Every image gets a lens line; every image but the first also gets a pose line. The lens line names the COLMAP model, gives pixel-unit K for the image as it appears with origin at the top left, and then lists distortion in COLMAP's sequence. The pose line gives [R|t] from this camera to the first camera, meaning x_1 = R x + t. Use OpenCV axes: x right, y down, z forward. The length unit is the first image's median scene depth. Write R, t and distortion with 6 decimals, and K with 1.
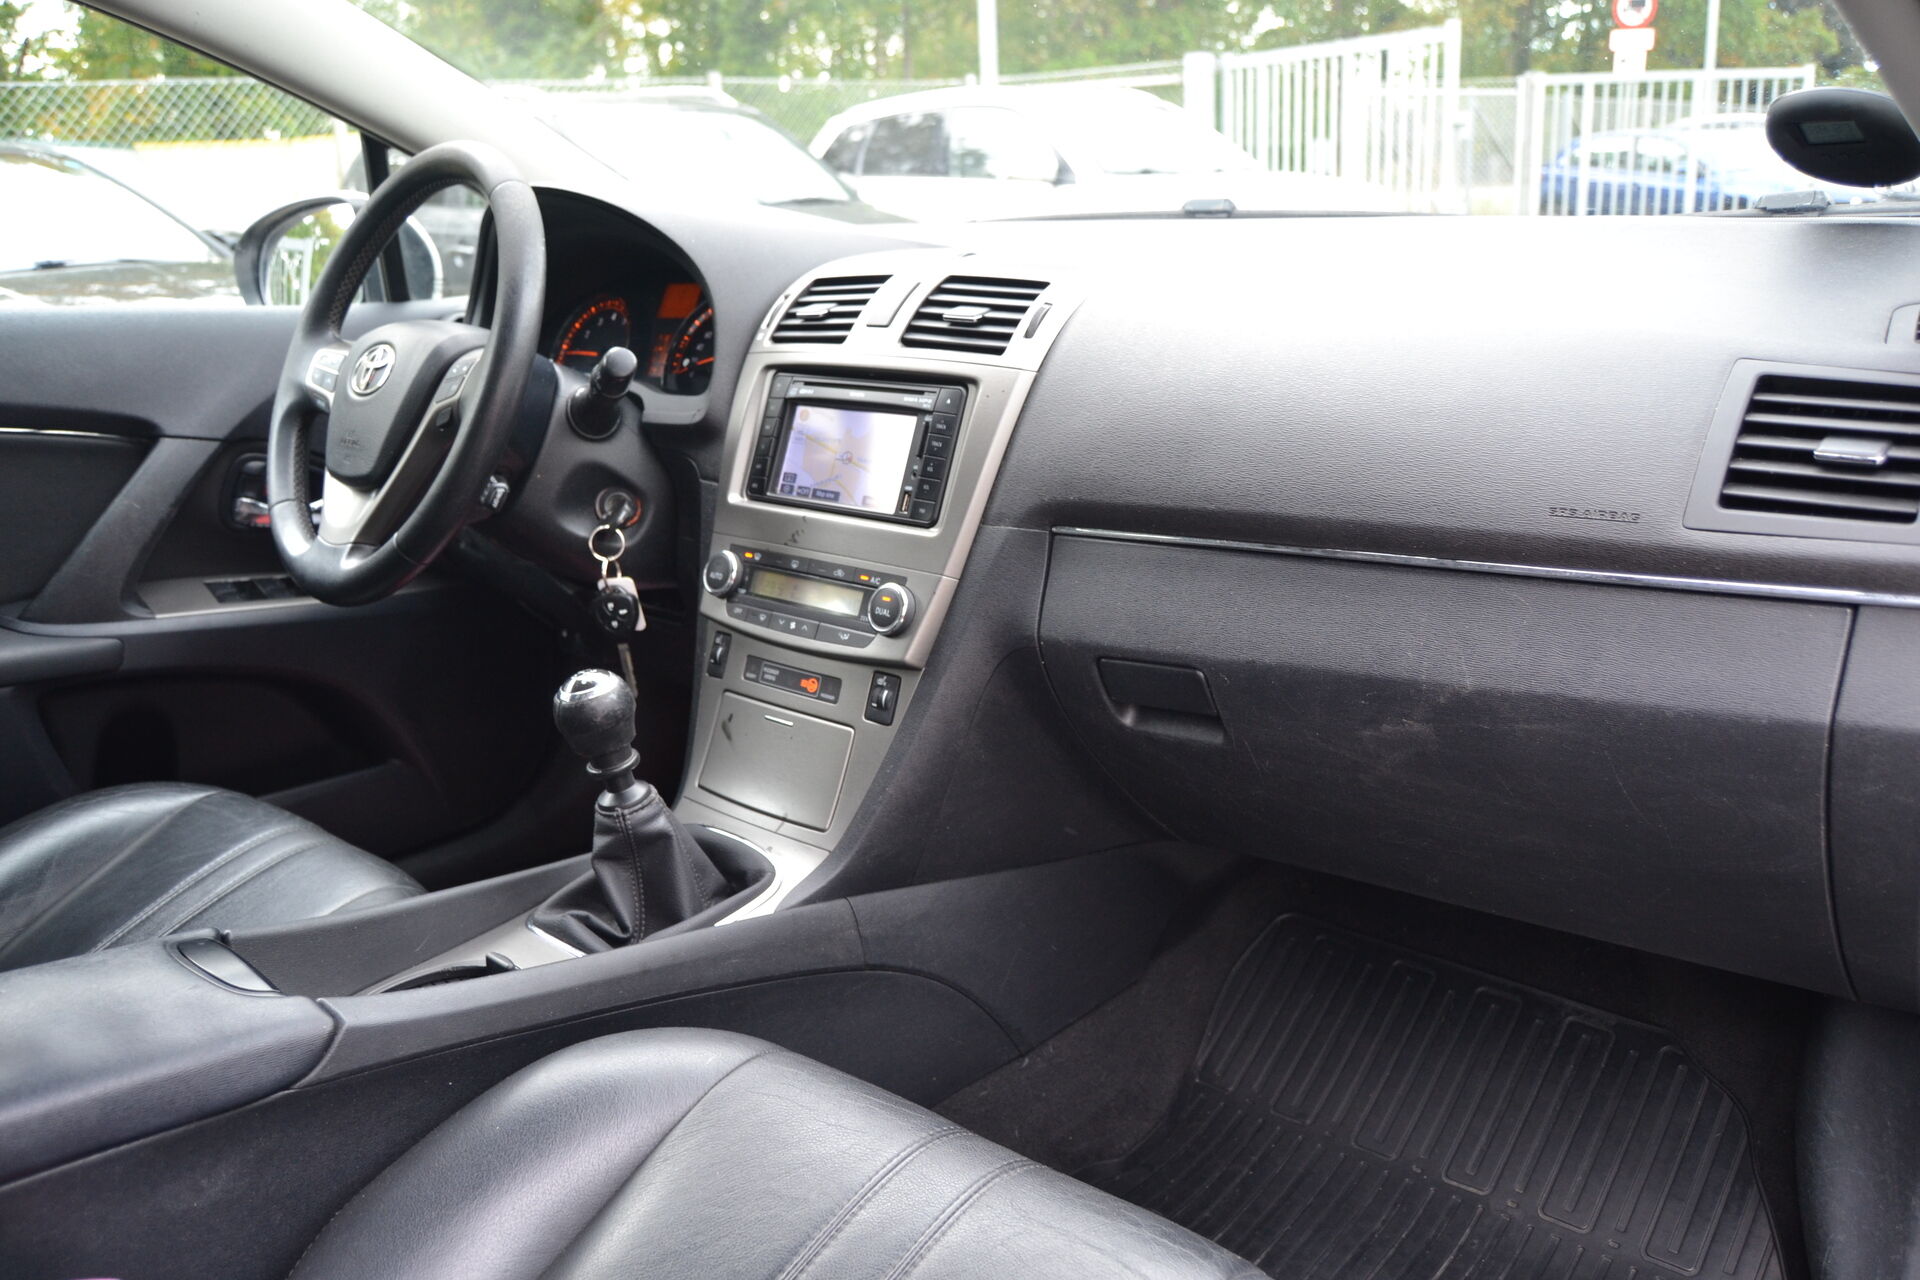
lens RADIAL K [[1508.9, 0, 943.1], [0, 1508.9, 650.1], [0, 0, 1]] dist [-0.093283, 0.025683]
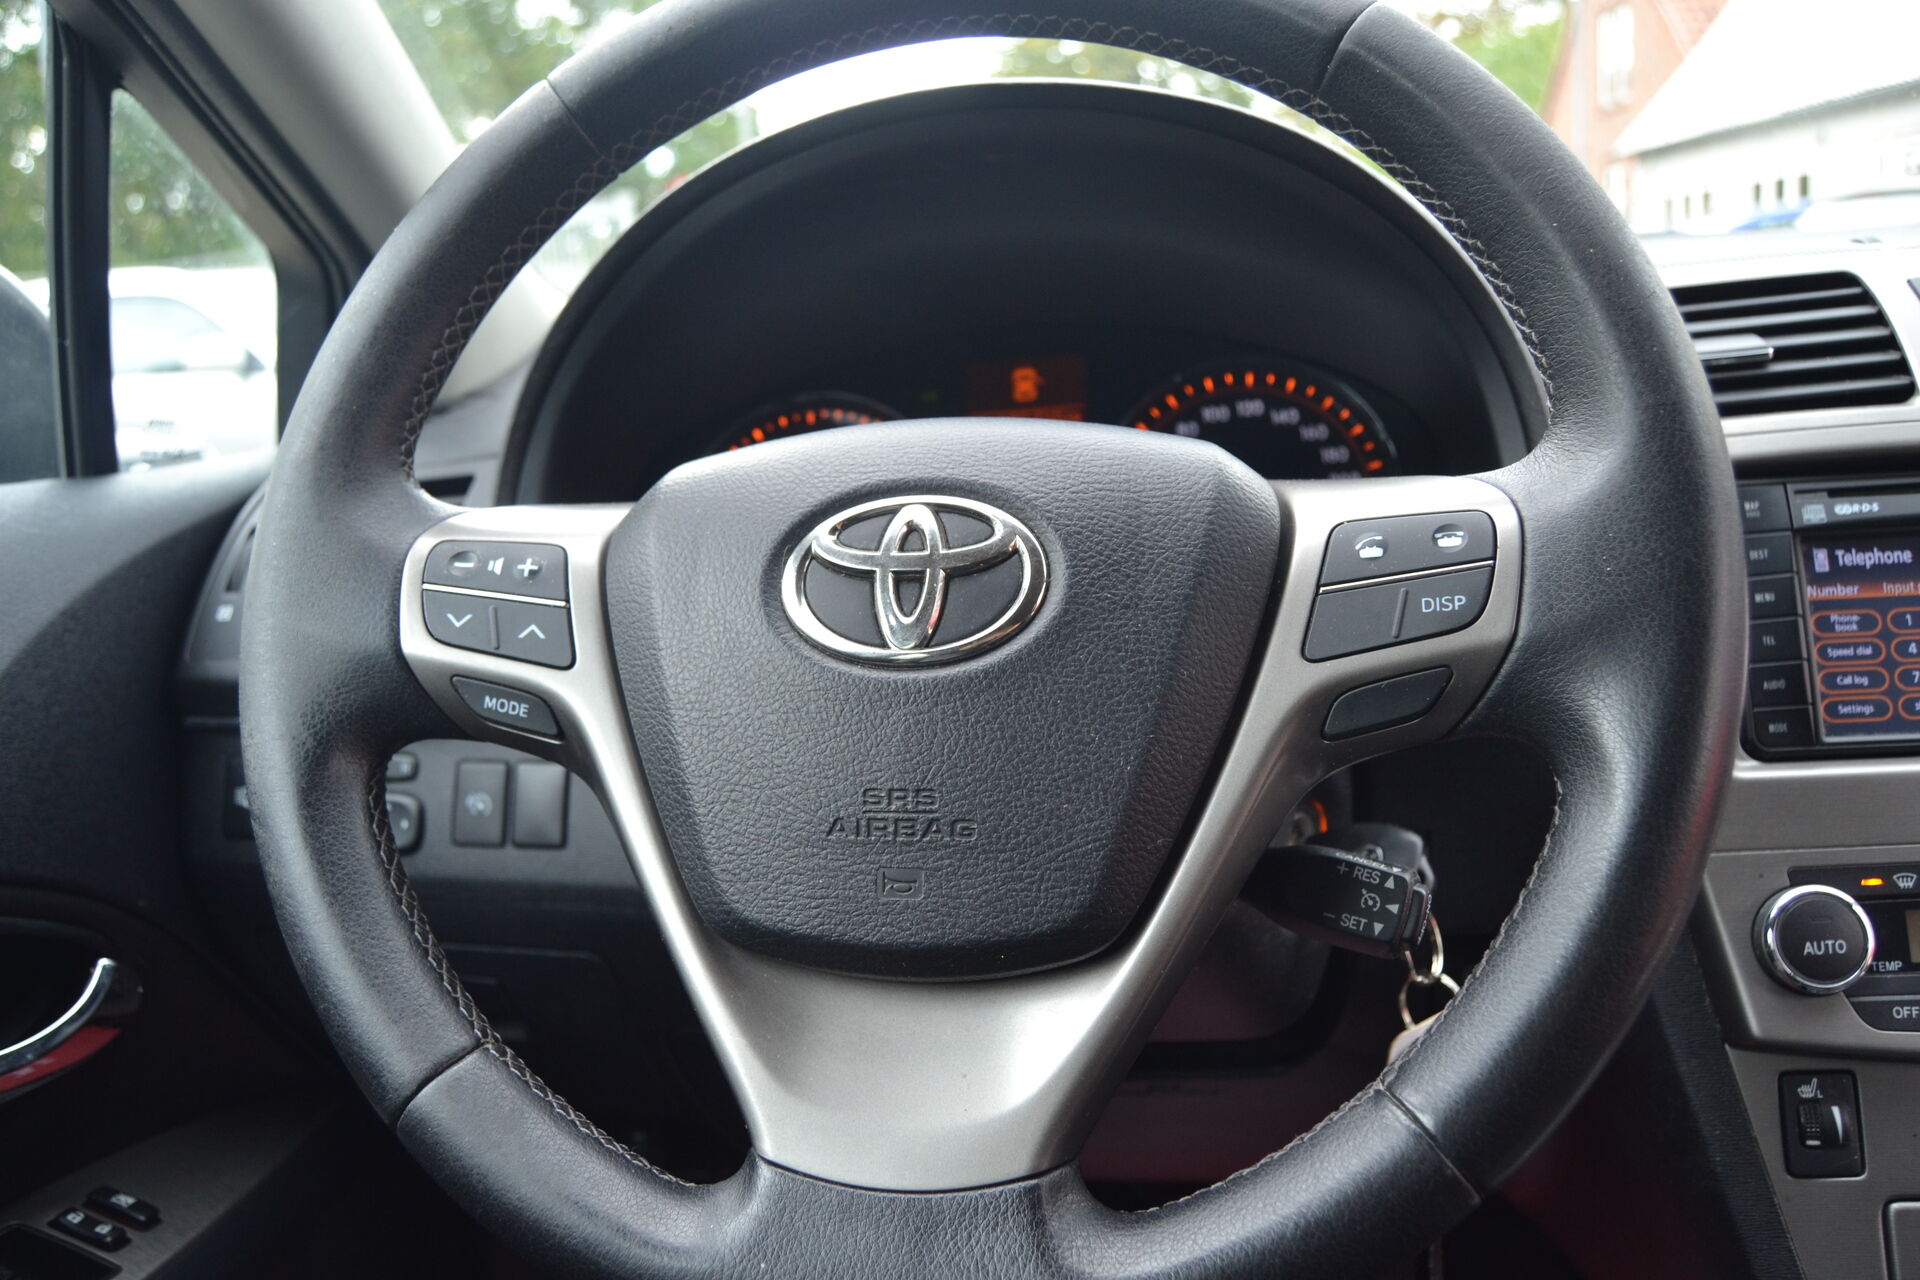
lens RADIAL K [[1508.9, 0, 955.8], [0, 1508.9, 643.9], [0, 0, 1]] dist [-0.093283, 0.025683]
pose [[0.820952, -0.144642, 0.552374, -0.590268], [0.212513, 0.975286, -0.060459, -0.166765], [-0.529978, 0.167020, 0.831401, 0.796400]]
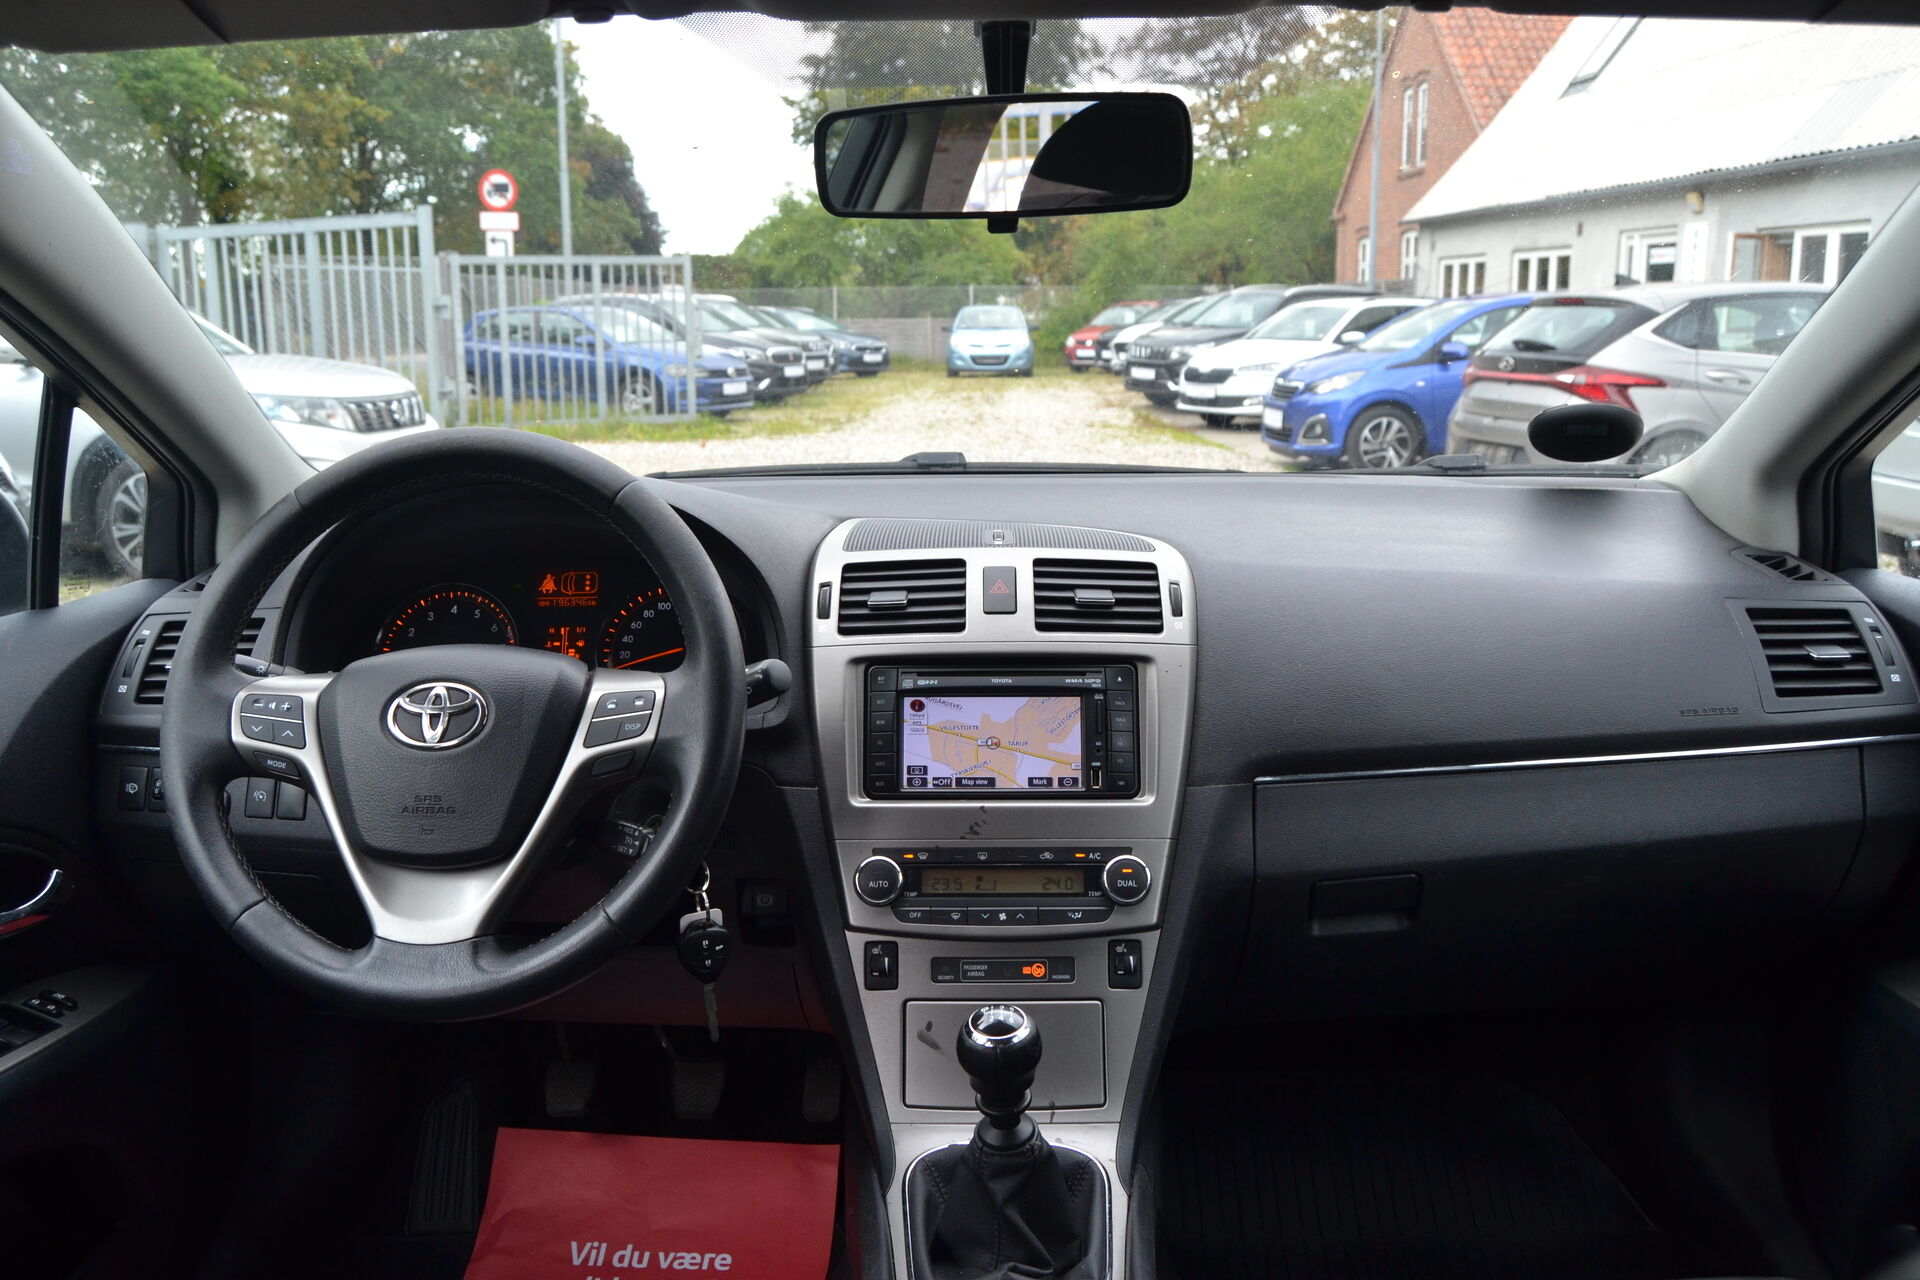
lens RADIAL K [[1508.9, 0, 956.1], [0, 1508.9, 647.3], [0, 0, 1]] dist [-0.093283, 0.025683]
pose [[0.746635, -0.105697, 0.656783, -0.746972], [0.175823, 0.983543, -0.041594, -0.153441], [-0.641578, 0.146533, 0.752931, 0.238040]]
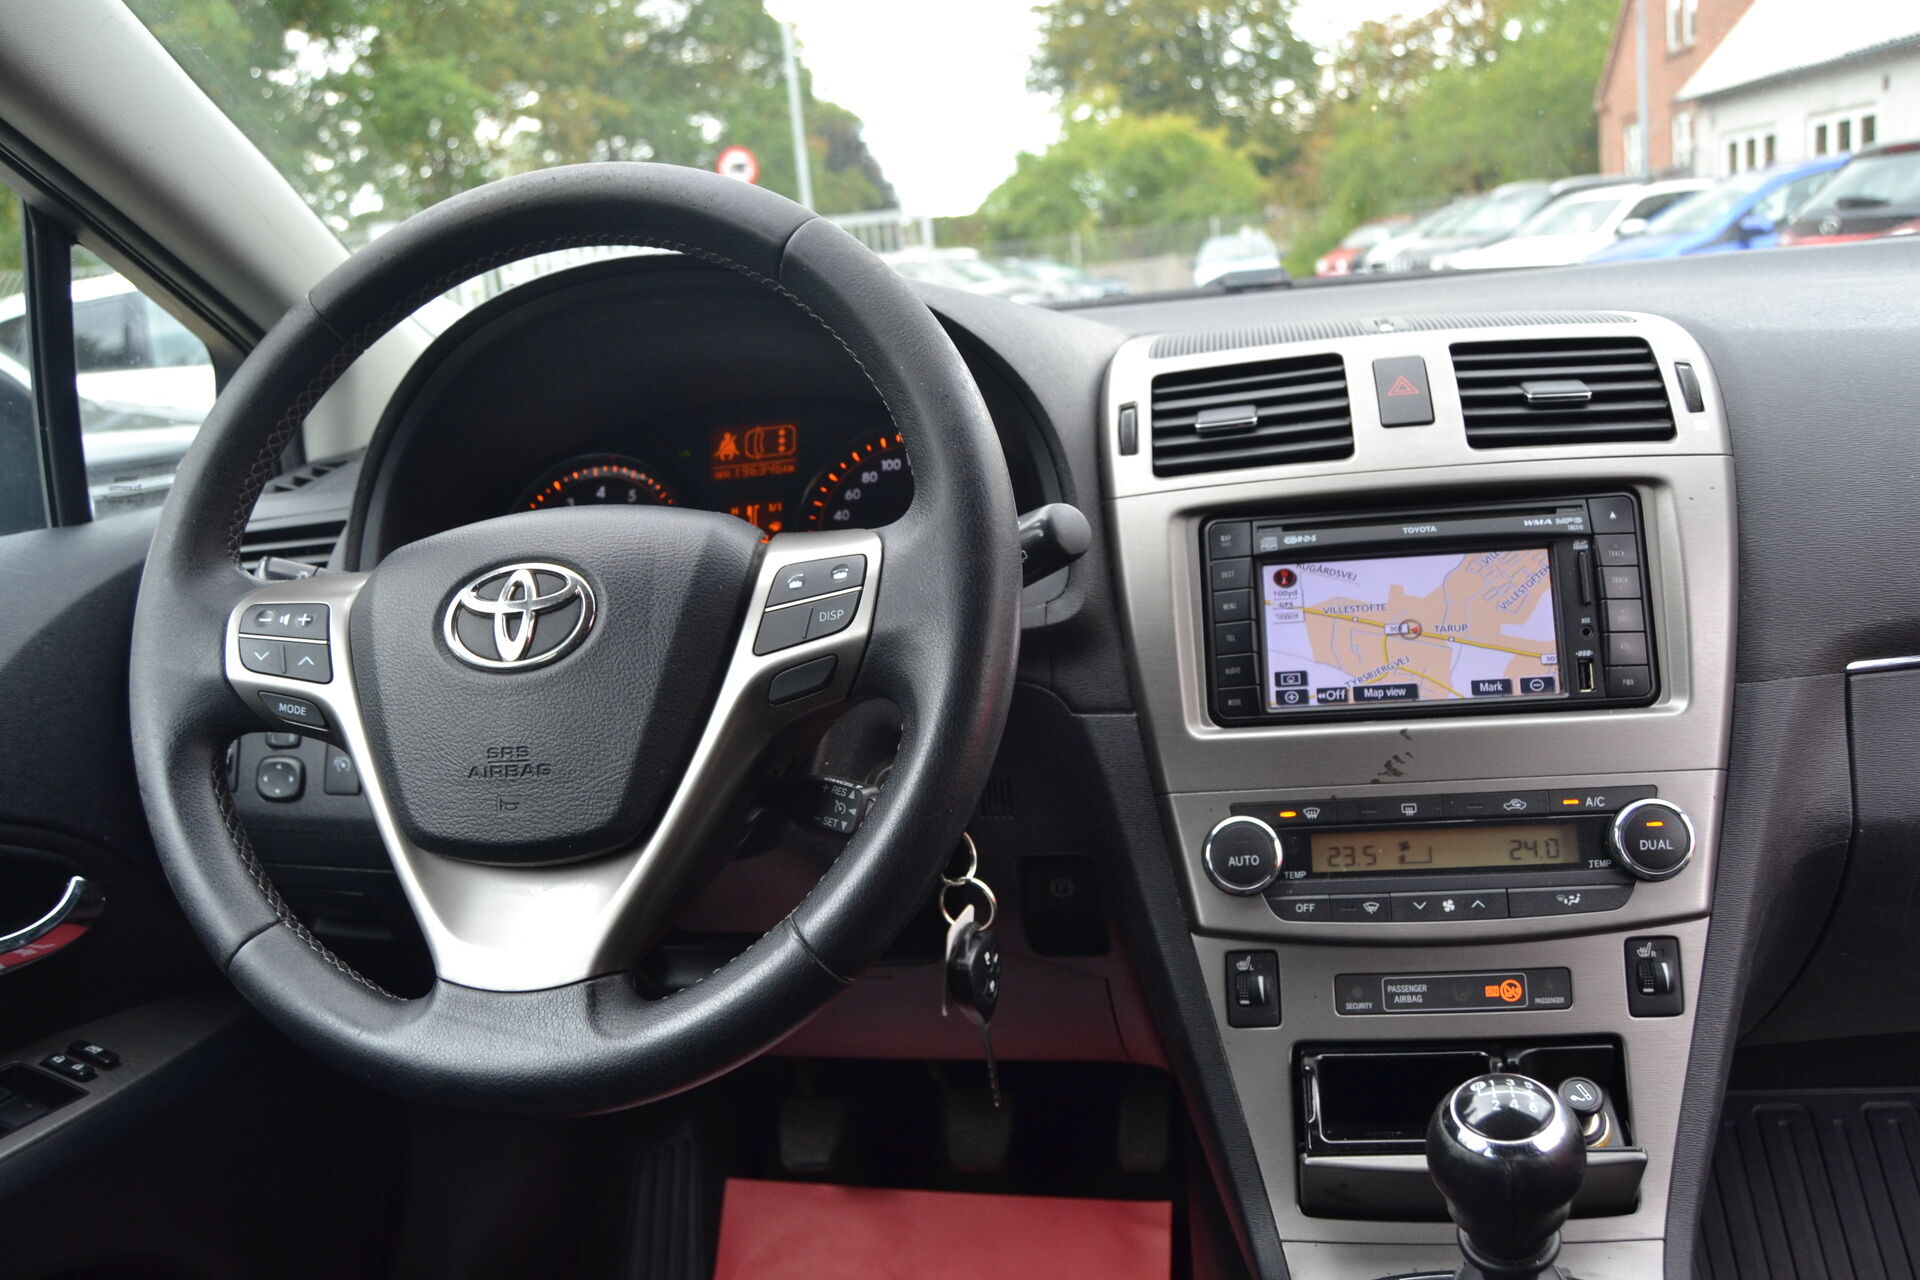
lens RADIAL K [[1508.9, 0, 959.3], [0, 1508.9, 640.1], [0, 0, 1]] dist [-0.093283, 0.025683]
pose [[0.839486, -0.166213, 0.517336, -0.556383], [0.222734, 0.973667, -0.048606, -0.135145], [-0.495634, 0.156032, 0.854401, 0.551611]]
